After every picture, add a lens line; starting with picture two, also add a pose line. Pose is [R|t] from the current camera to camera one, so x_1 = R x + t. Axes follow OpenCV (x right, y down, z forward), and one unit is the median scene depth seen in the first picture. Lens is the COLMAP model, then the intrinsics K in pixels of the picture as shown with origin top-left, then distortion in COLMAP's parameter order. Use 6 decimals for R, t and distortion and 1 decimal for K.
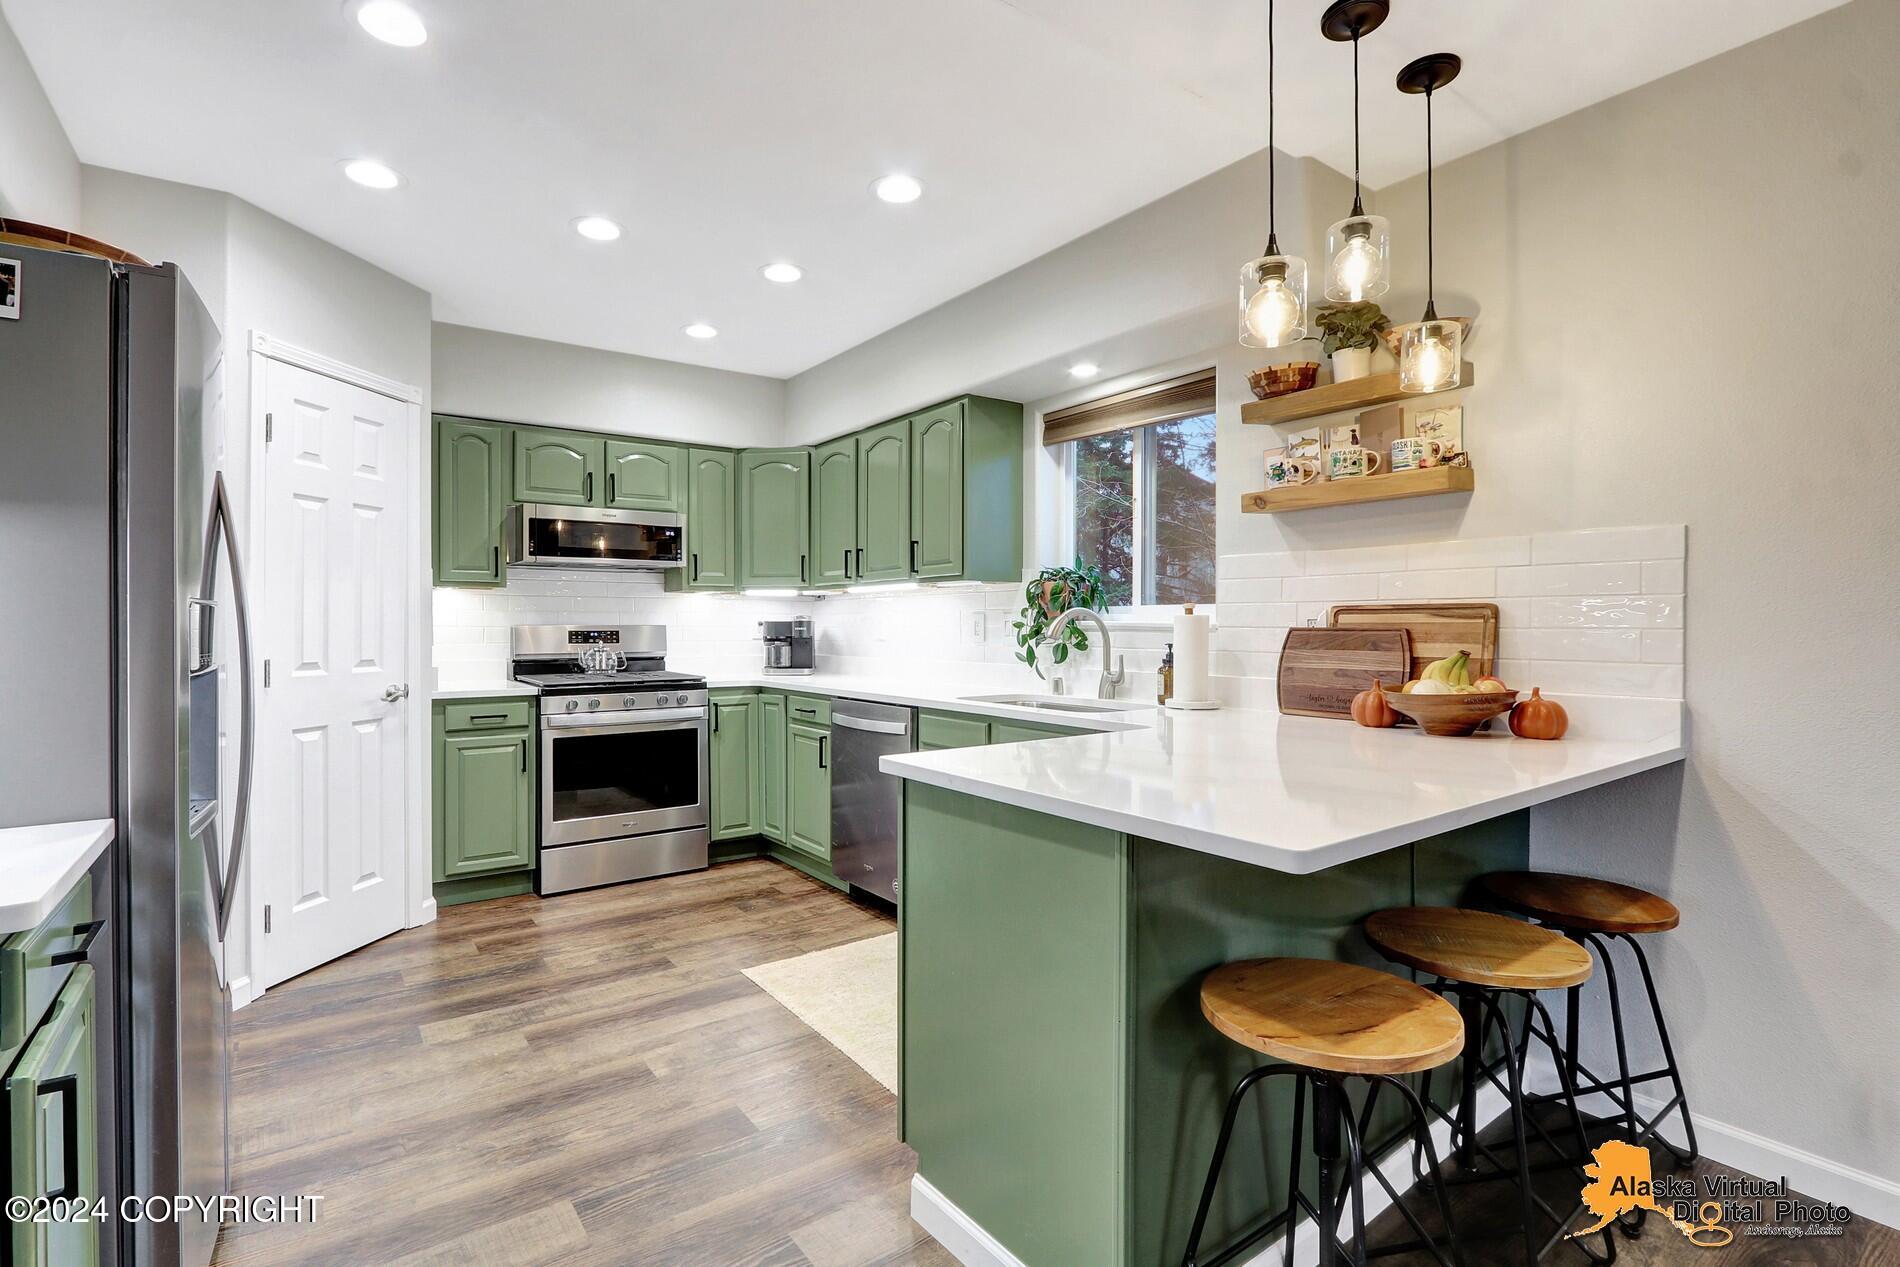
lens RADIAL K [[900.2, 0, 950.0], [0, 900.2, 633.5], [0, 0, 1]] dist [-0.002444, -0.000268]
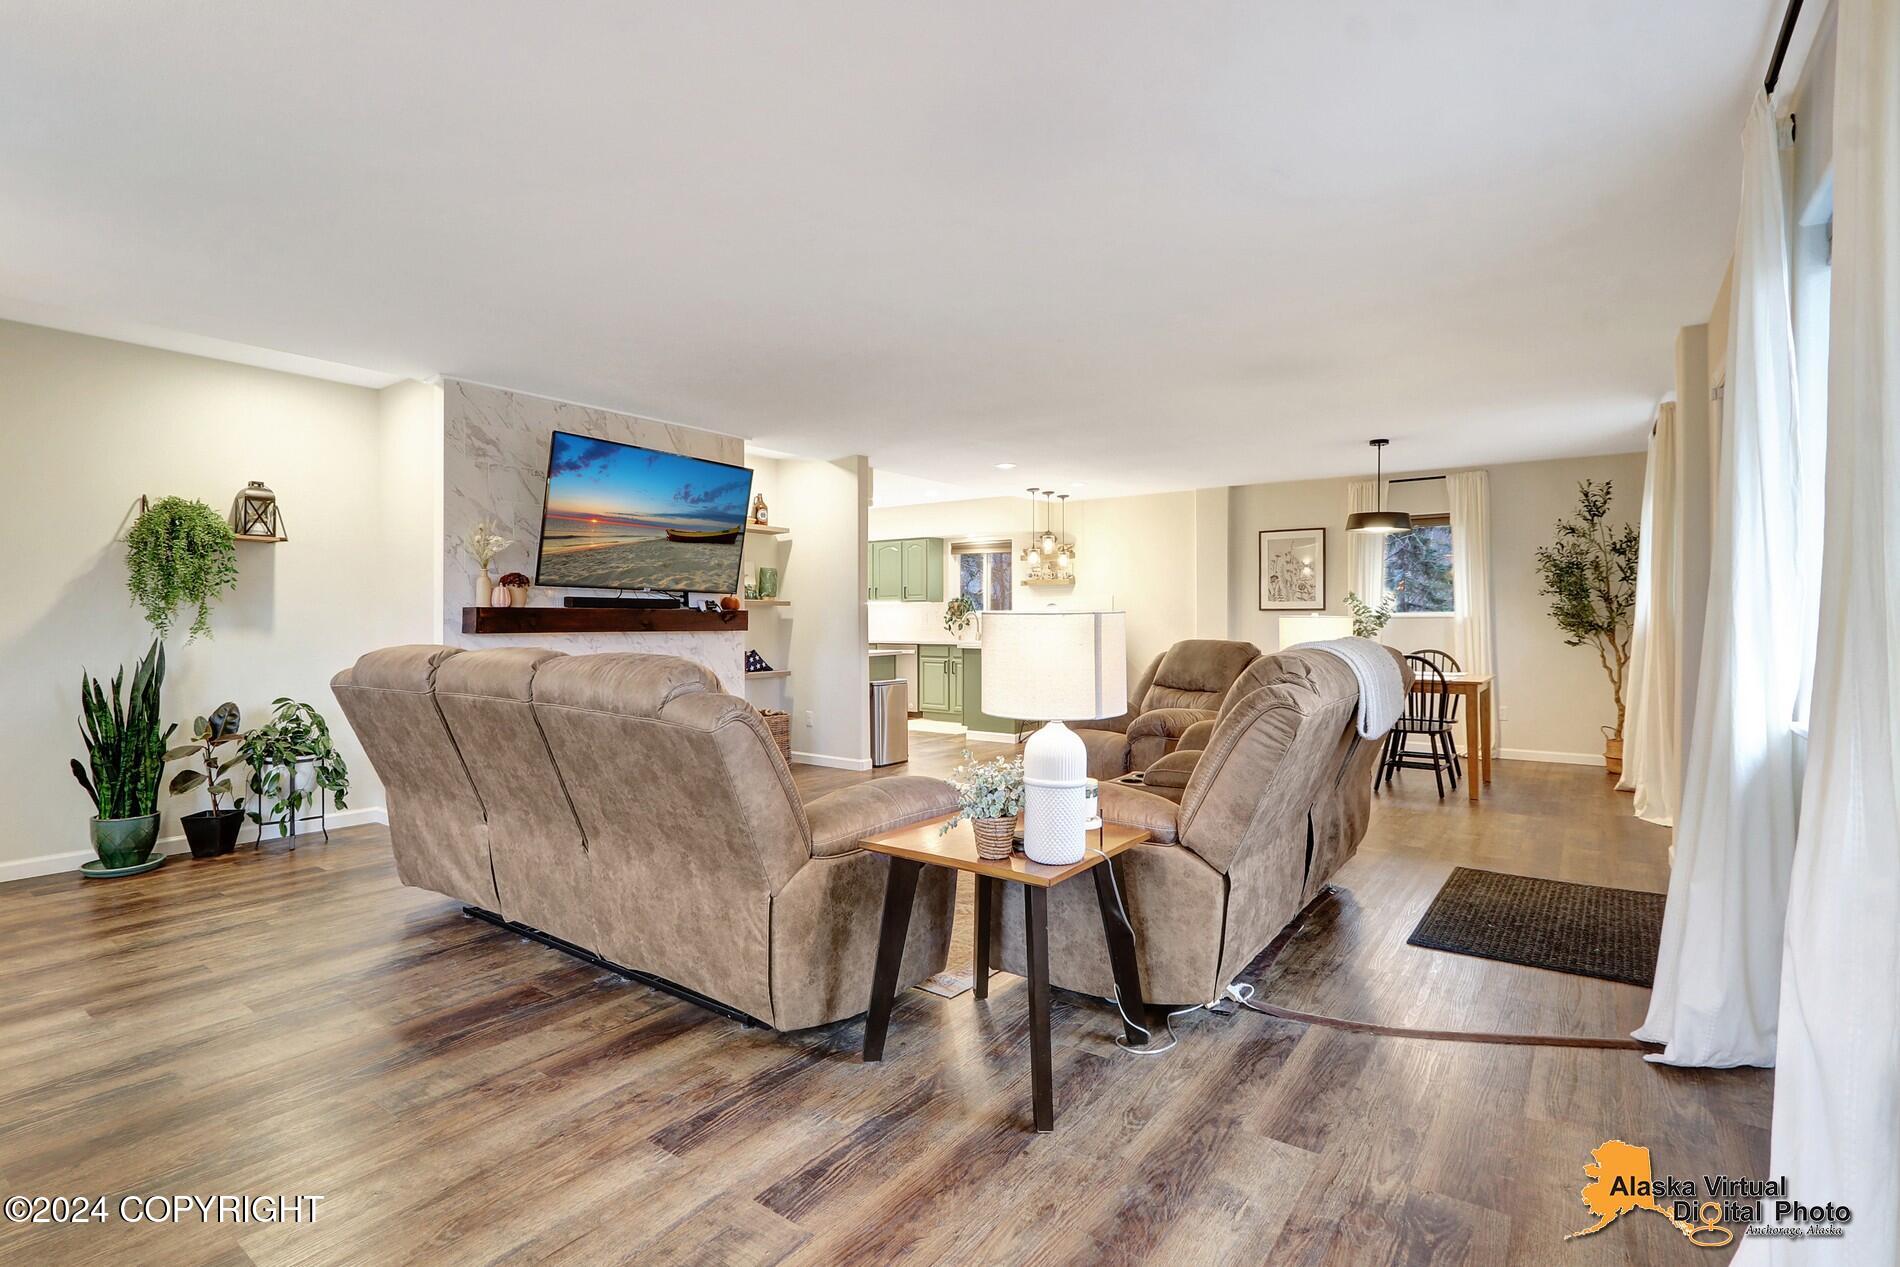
lens RADIAL K [[900.2, 0, 950.0], [0, 900.2, 633.5], [0, 0, 1]] dist [-0.002444, -0.000268]
pose [[0.952542, -0.000807, 0.304406, -0.792038], [0.000673, 1.000000, 0.000544, 0.040473], [-0.304406, -0.000313, 0.952542, -1.781591]]
